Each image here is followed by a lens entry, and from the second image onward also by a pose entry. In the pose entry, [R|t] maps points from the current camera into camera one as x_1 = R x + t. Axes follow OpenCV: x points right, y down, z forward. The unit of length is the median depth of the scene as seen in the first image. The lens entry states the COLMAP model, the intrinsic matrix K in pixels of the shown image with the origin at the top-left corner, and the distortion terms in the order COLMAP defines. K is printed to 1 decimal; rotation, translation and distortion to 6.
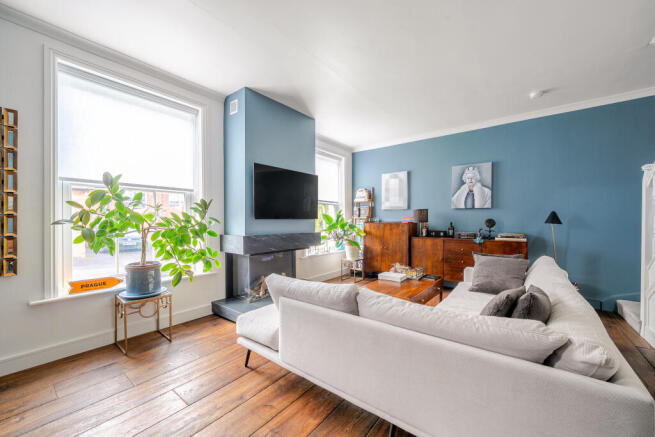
lens RADIAL K [[254.7, 0, 327.5], [0, 254.7, 218.5], [0, 0, 1]] dist [-0.000117, -0.000153]
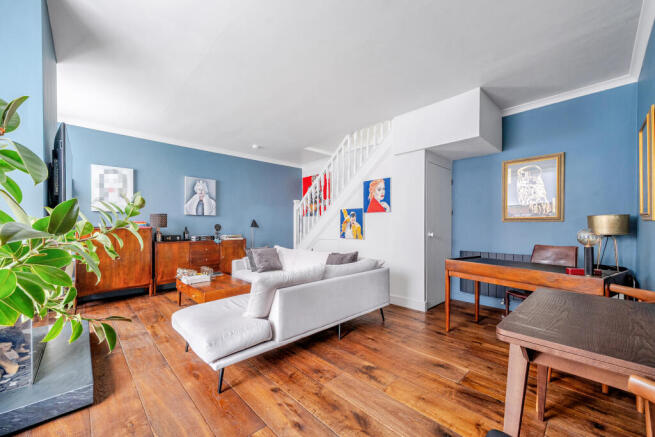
lens RADIAL K [[254.7, 0, 327.5], [0, 254.7, 218.5], [0, 0, 1]] dist [-0.000117, -0.000153]
pose [[0.152932, 0.027256, 0.987861, -0.524558], [-0.007839, 0.999622, -0.026367, 0.002091], [-0.988206, -0.003711, 0.153087, 0.233592]]
